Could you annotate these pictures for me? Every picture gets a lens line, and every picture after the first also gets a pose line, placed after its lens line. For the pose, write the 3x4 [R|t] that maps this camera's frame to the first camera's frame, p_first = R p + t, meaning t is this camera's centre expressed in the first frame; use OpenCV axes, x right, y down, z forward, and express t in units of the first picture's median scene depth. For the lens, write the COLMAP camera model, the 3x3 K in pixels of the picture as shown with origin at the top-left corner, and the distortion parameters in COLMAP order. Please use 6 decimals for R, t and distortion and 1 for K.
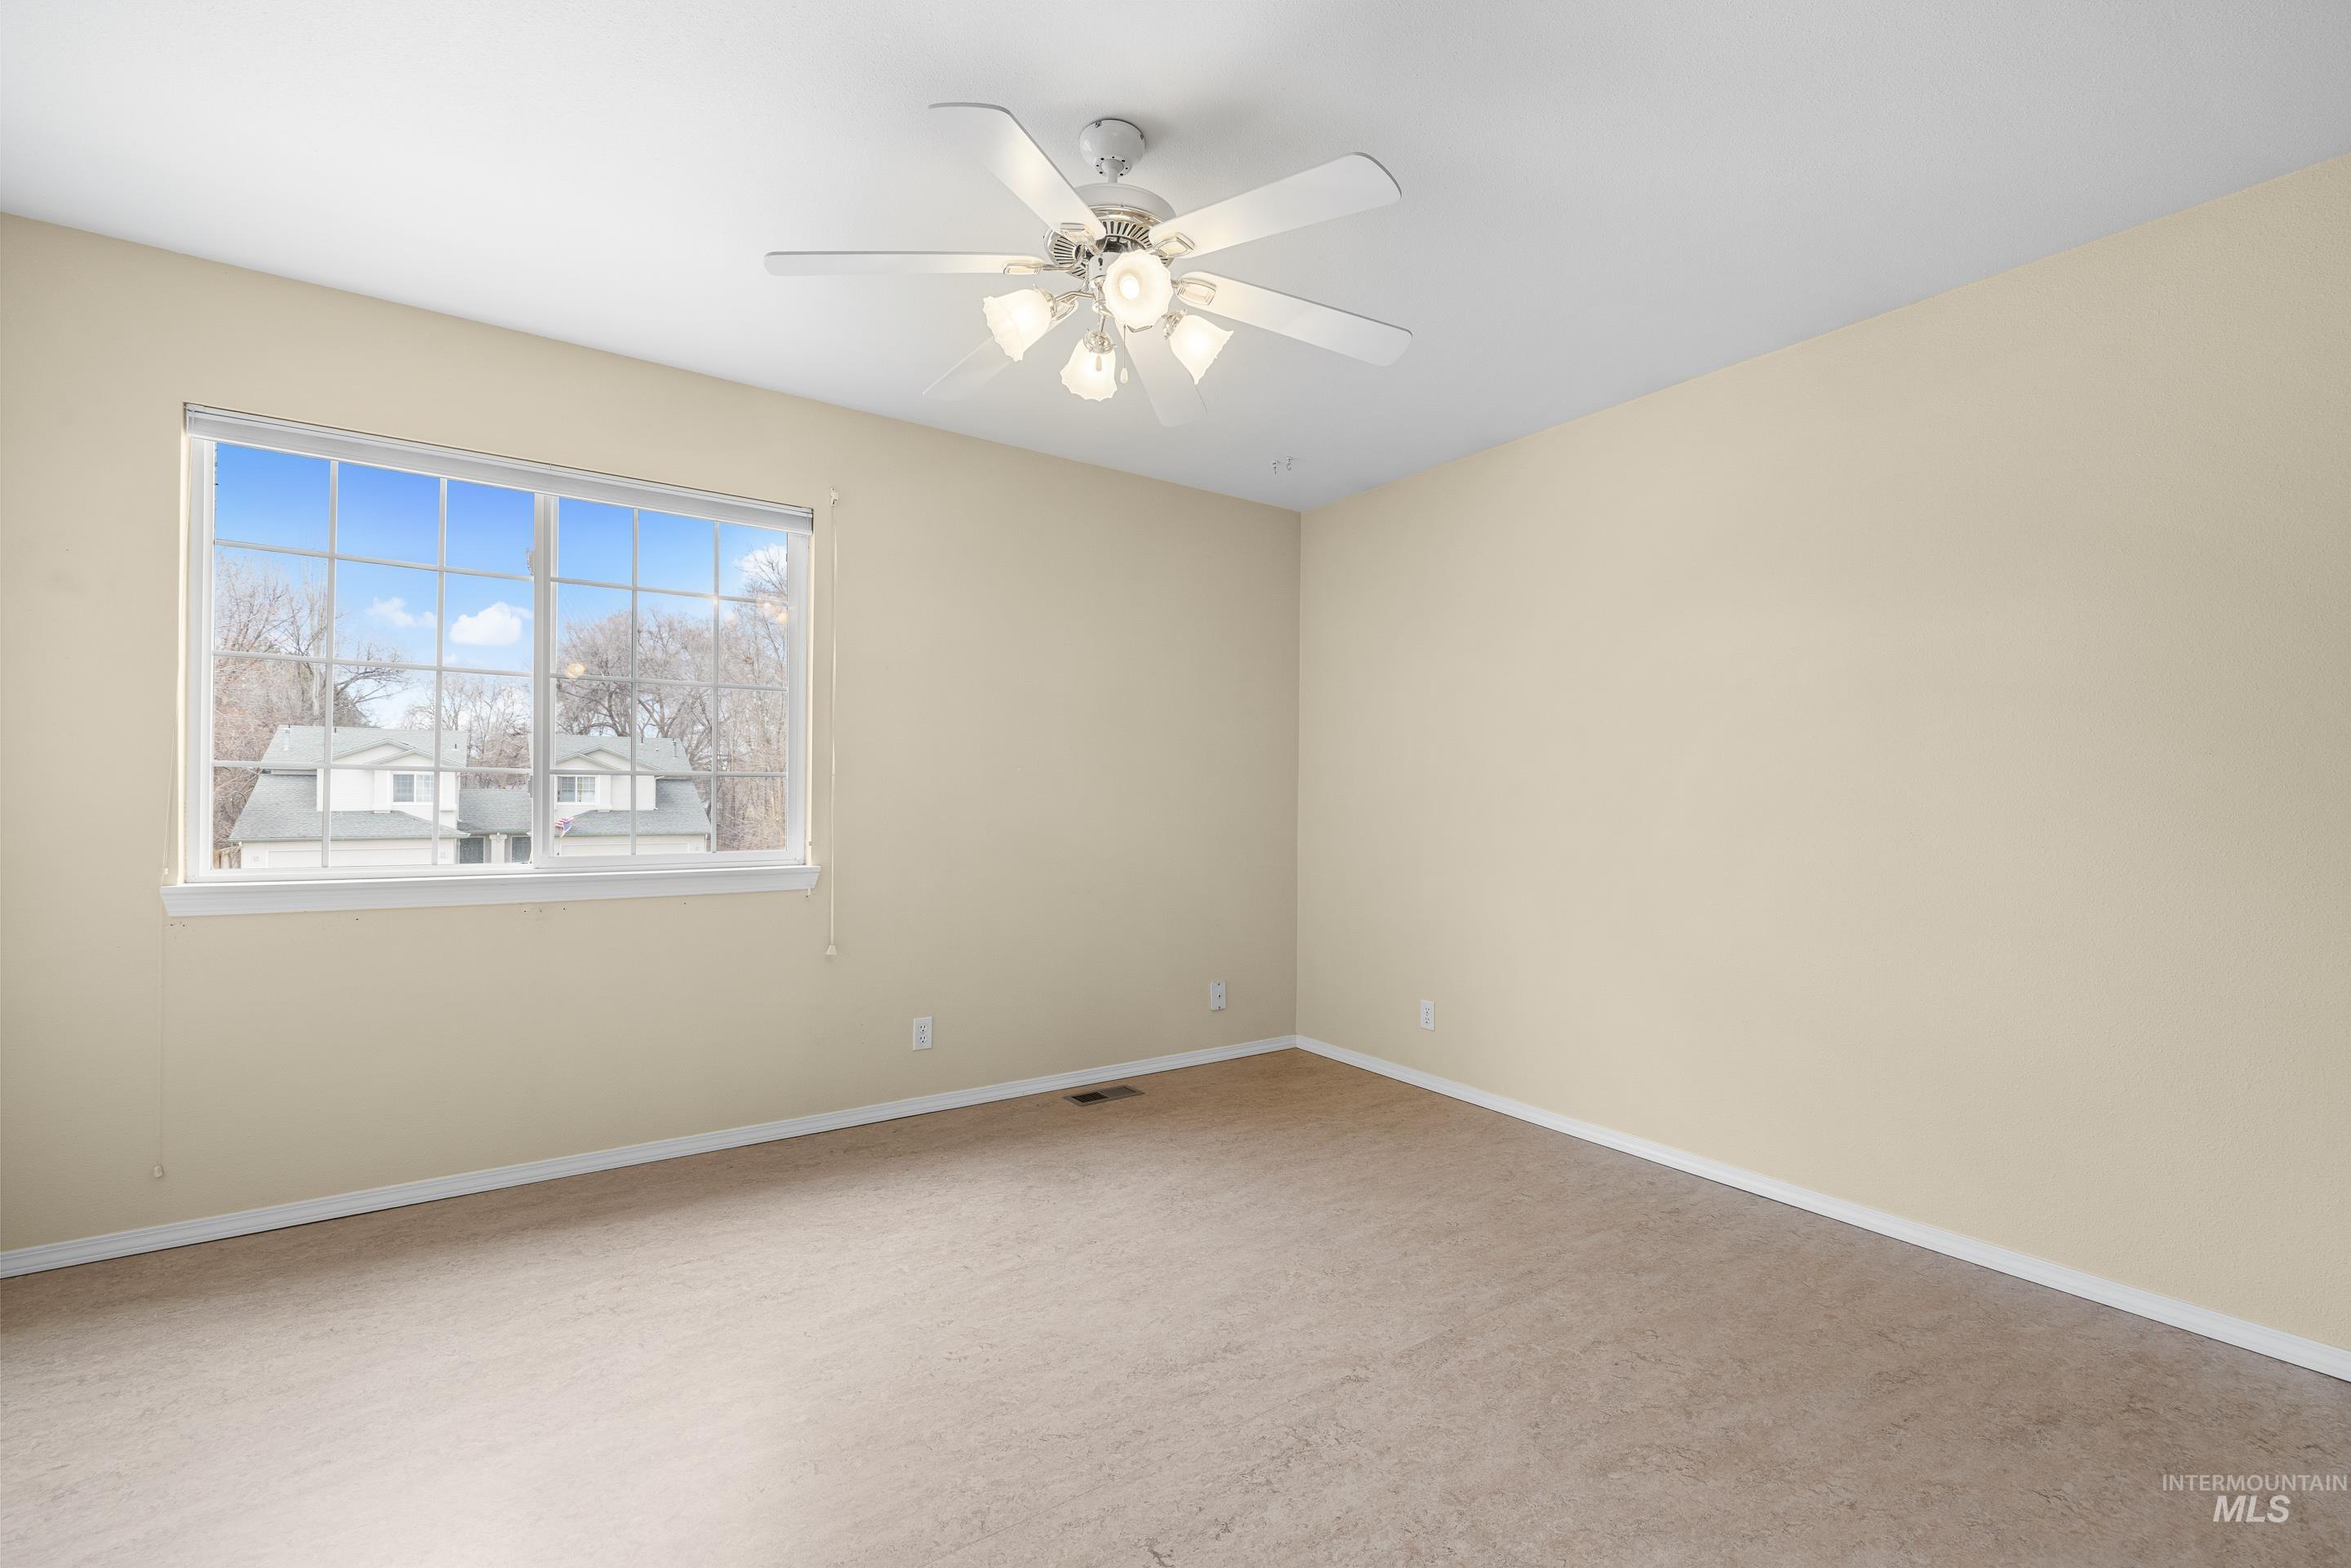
lens RADIAL K [[983.4, 0, 1169.6], [0, 983.4, 791.0], [0, 0, 1]] dist [0.001645, 0.000027]
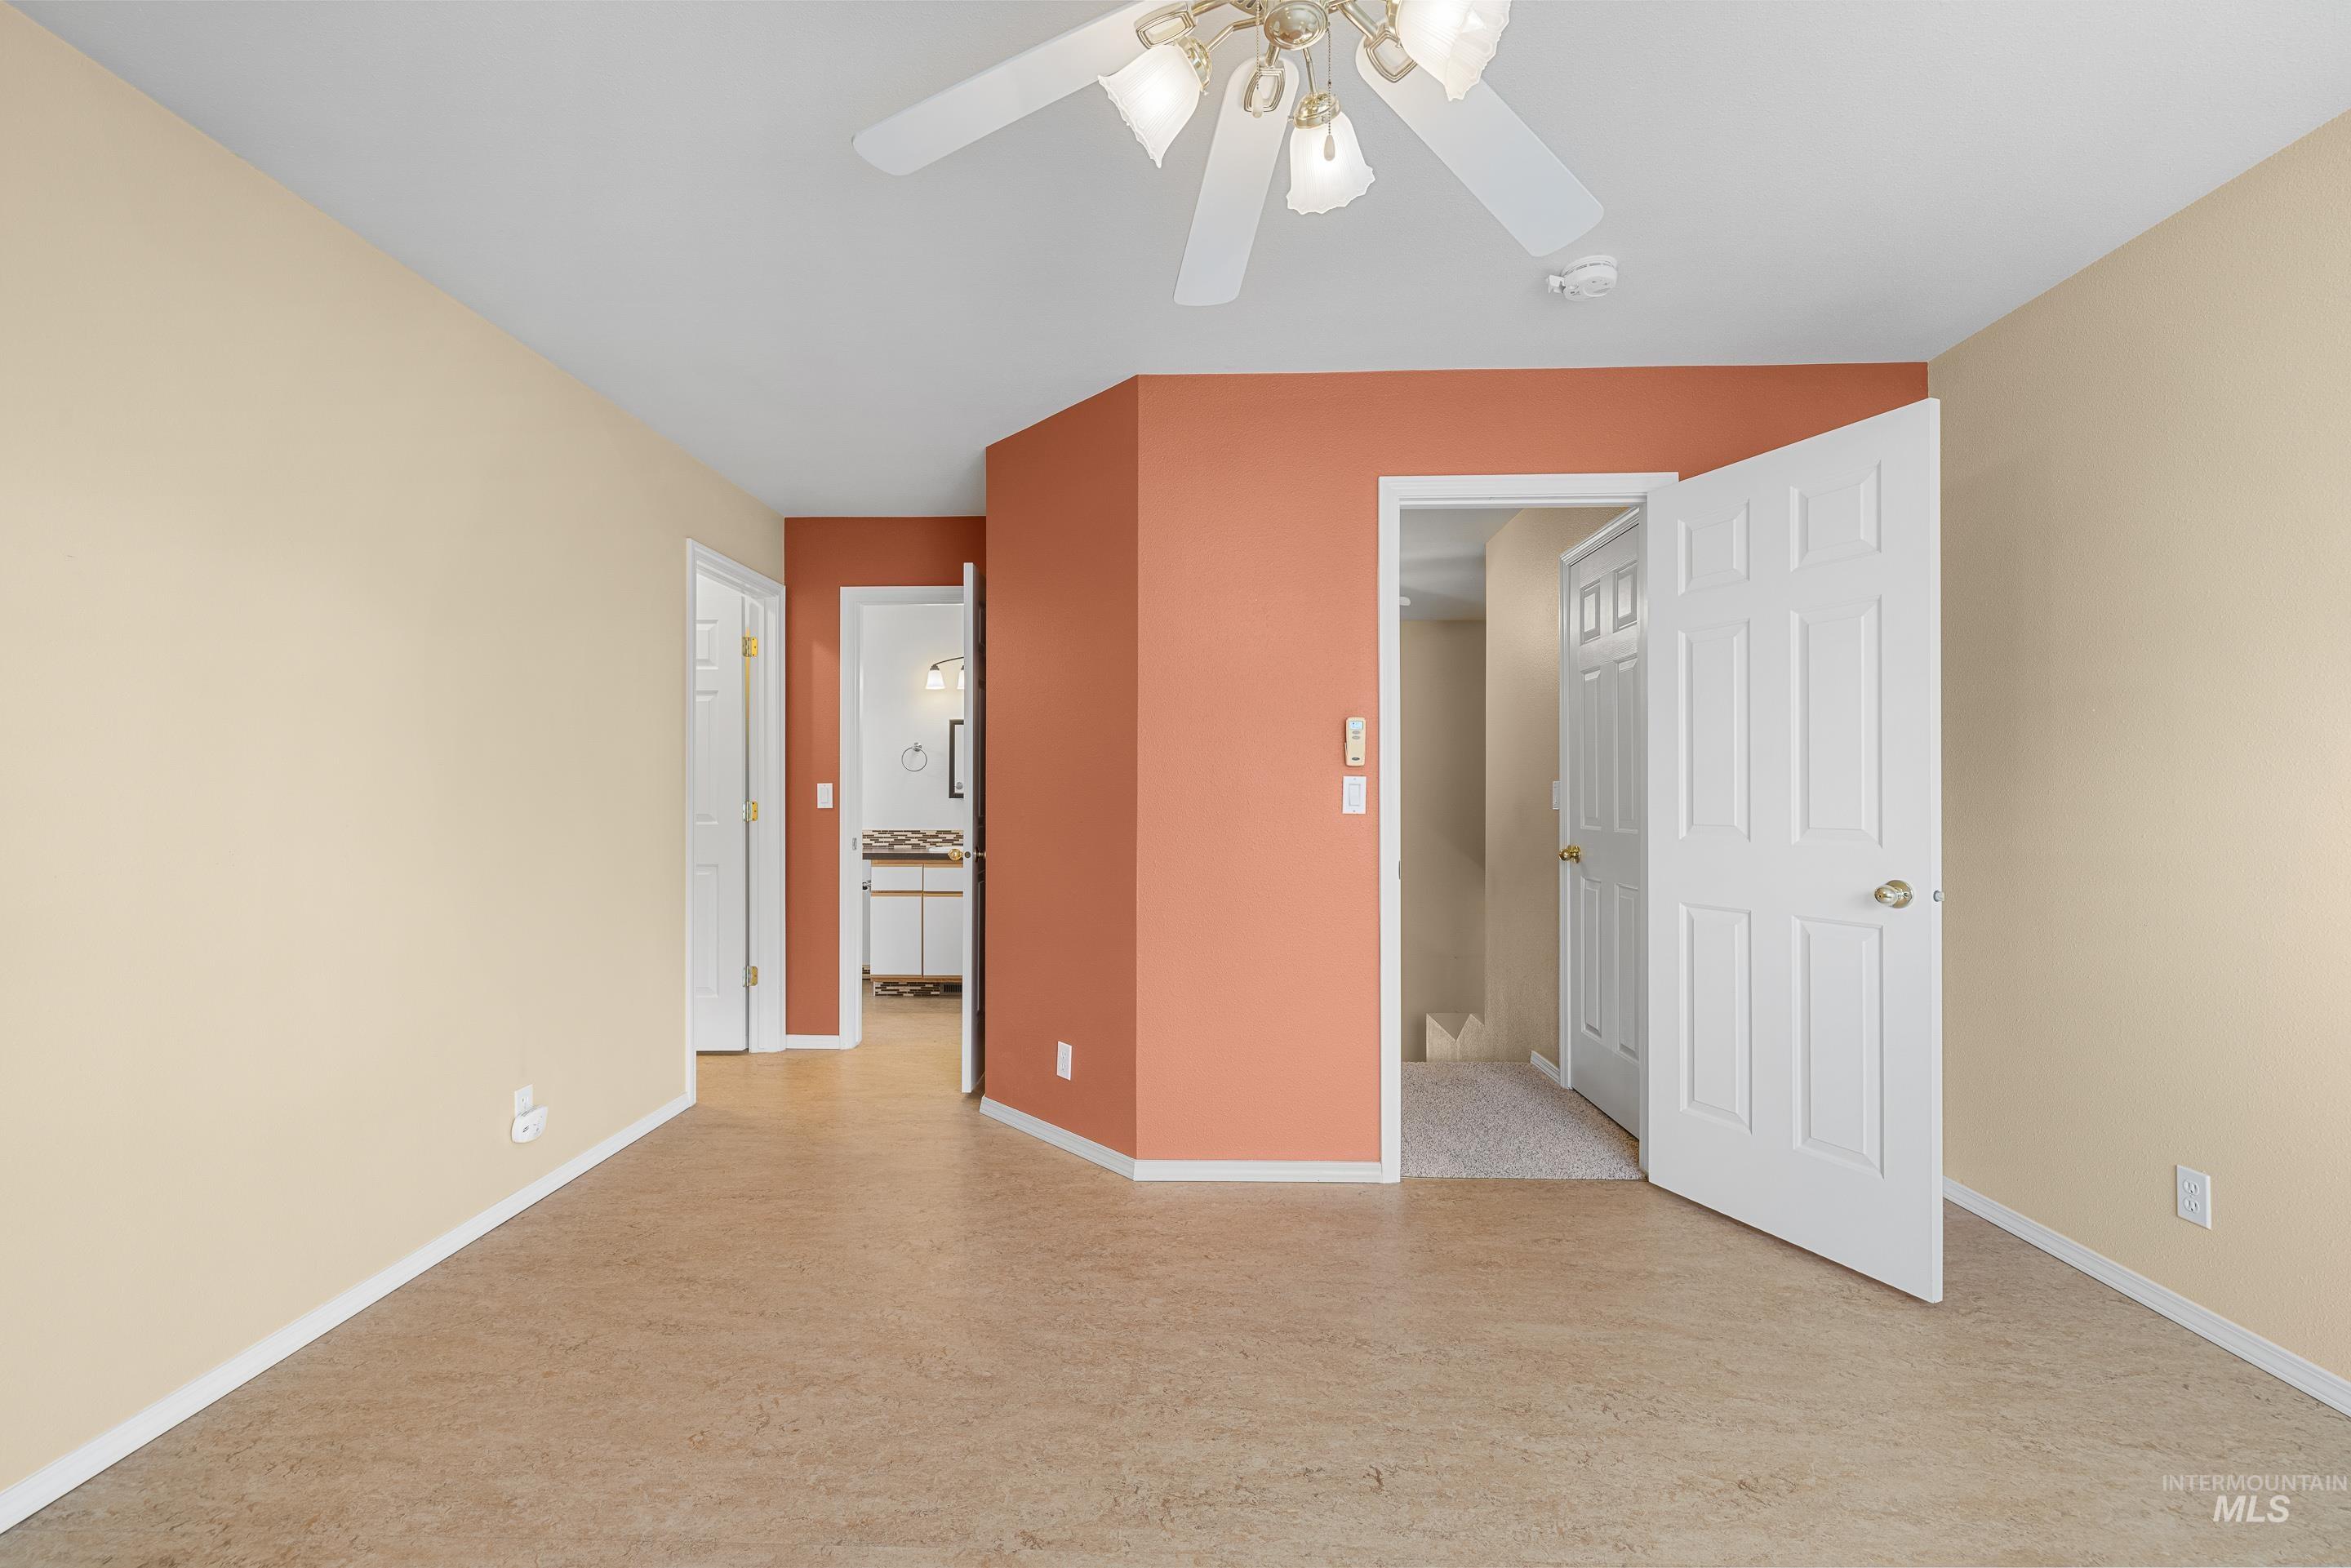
lens RADIAL K [[983.4, 0, 1169.6], [0, 983.4, 791.0], [0, 0, 1]] dist [0.001645, 0.000027]
pose [[-0.805818, -0.007506, 0.592115, -0.381234], [-0.012484, 0.999913, -0.004315, -0.012280], [-0.592031, -0.010869, -0.805842, 1.618040]]
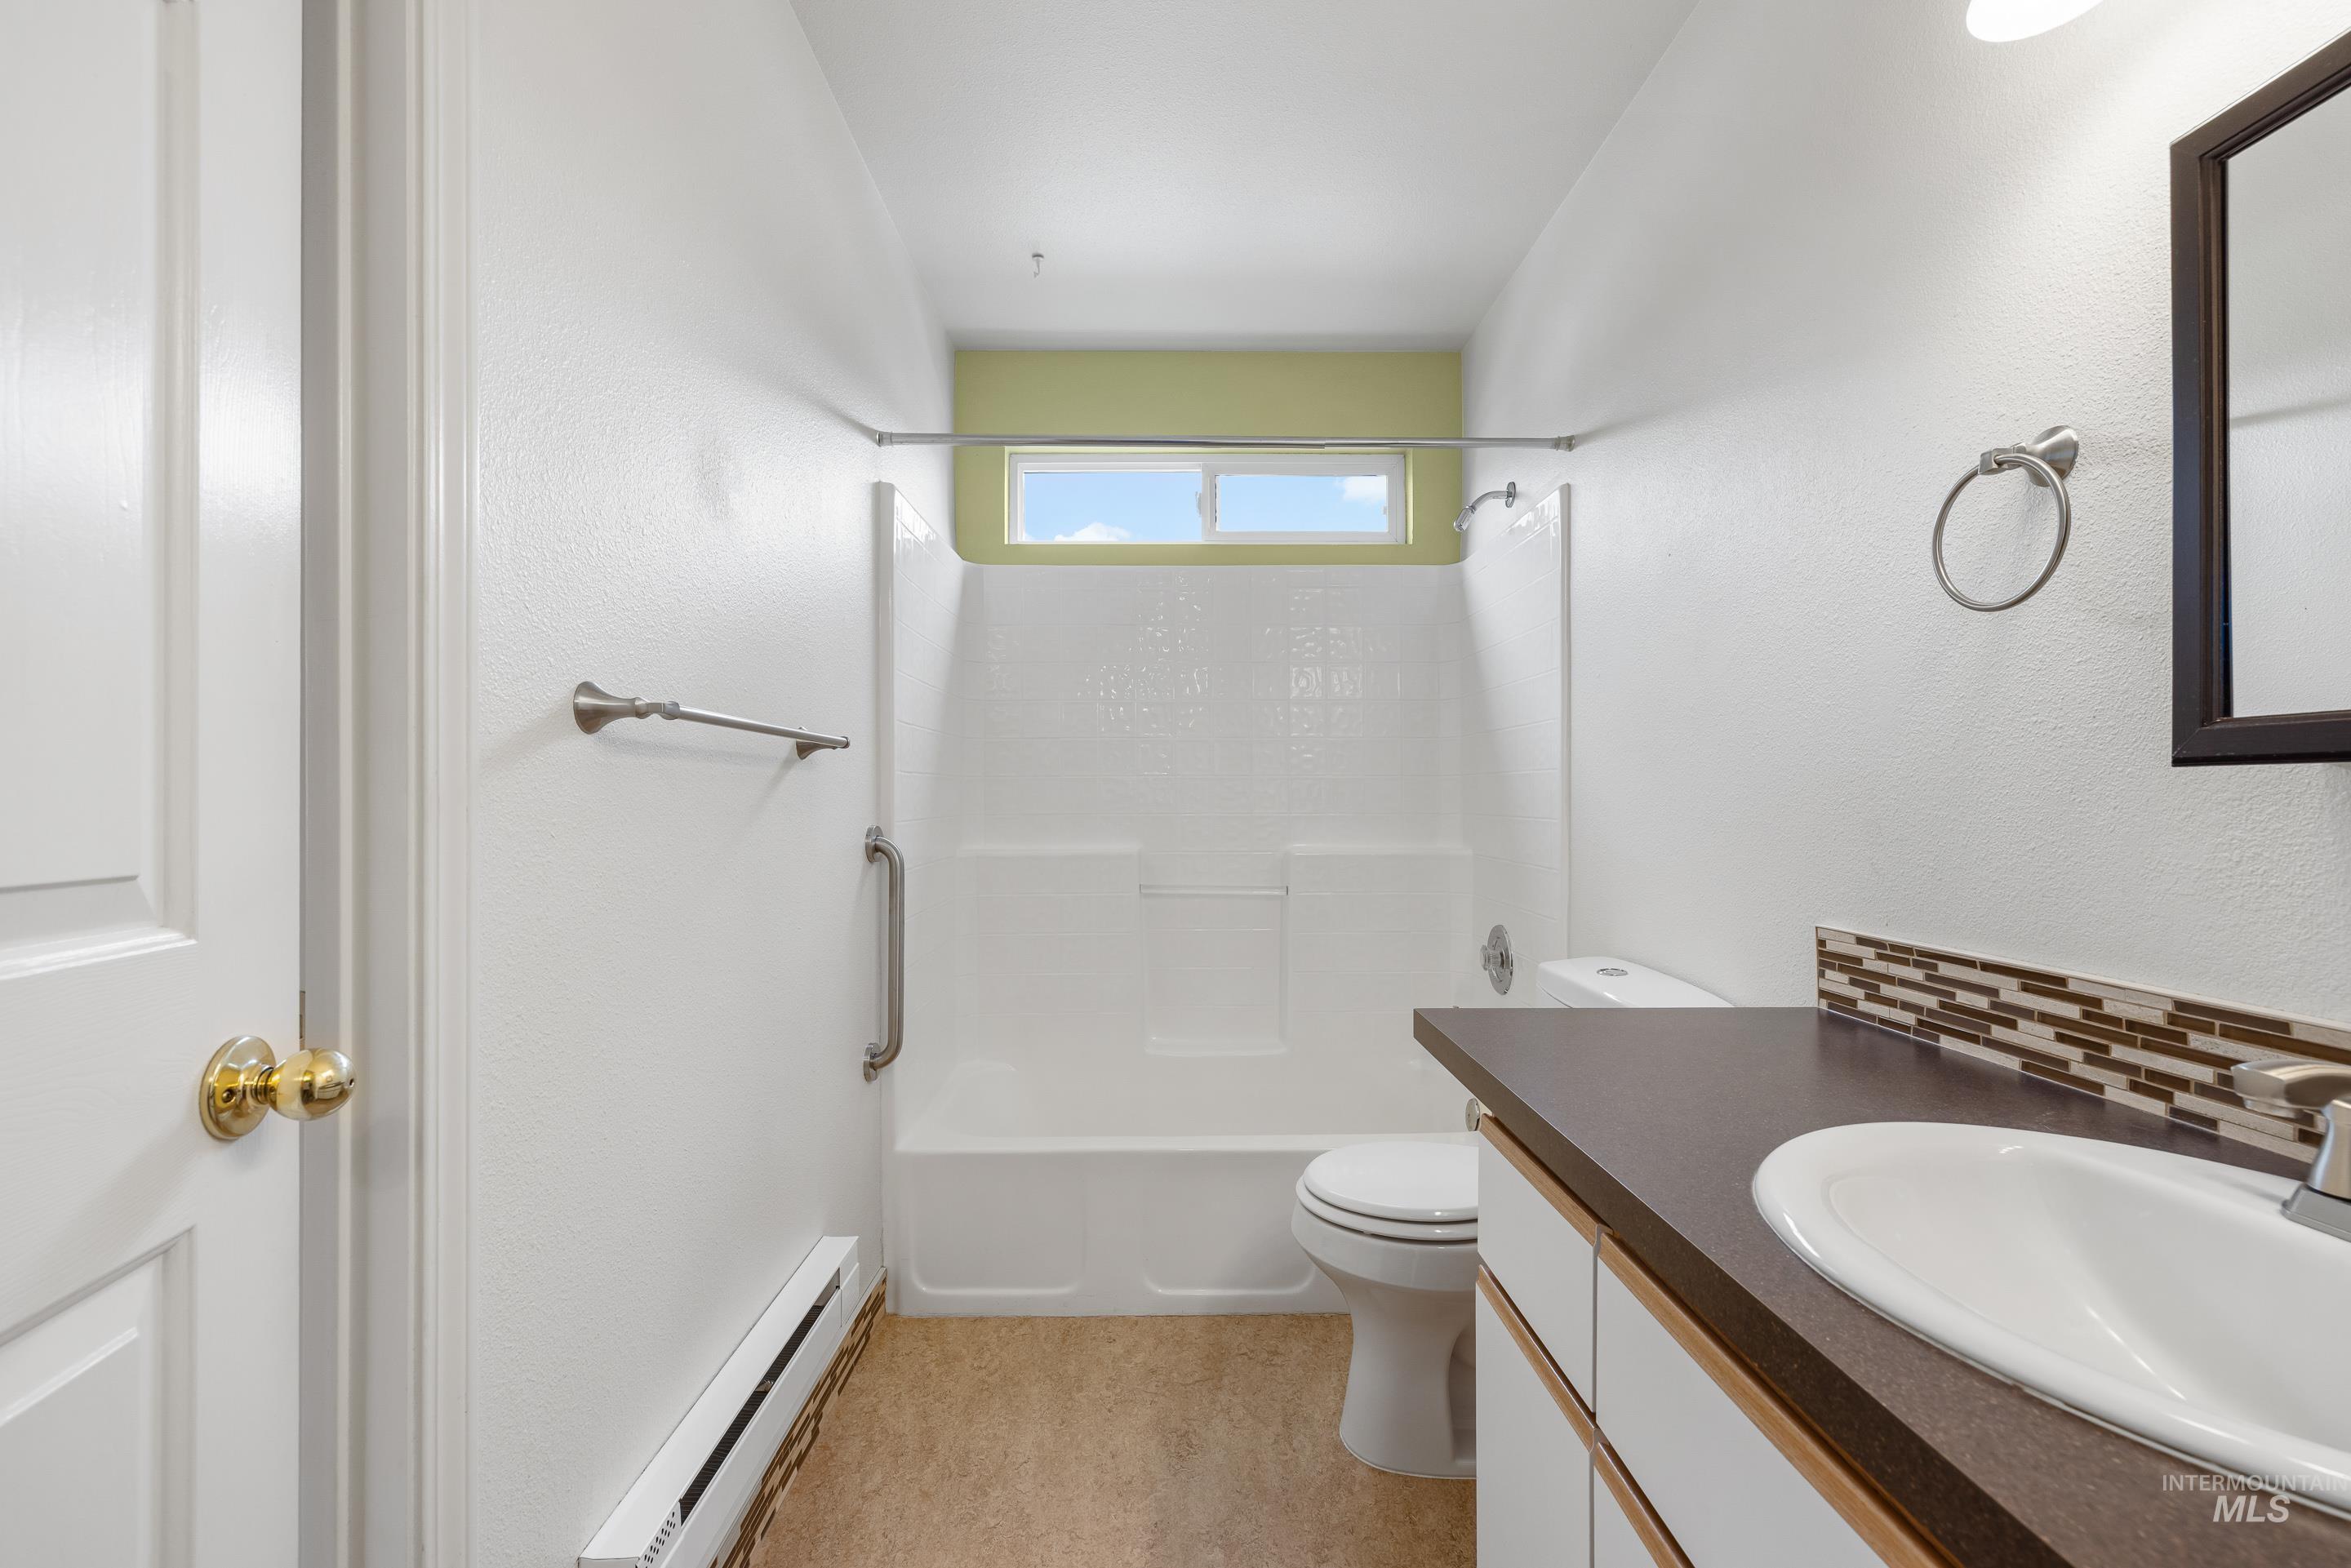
lens RADIAL K [[1011.1, 0, 1169.7], [0, 1011.1, 791.1], [0, 0, 1]] dist [0.003312, -0.000063]
pose [[0.557867, -0.005472, 0.829912, 1.517785], [0.001756, 0.999984, 0.005413, 0.014046], [-0.829928, -0.001562, 0.557868, -0.427528]]
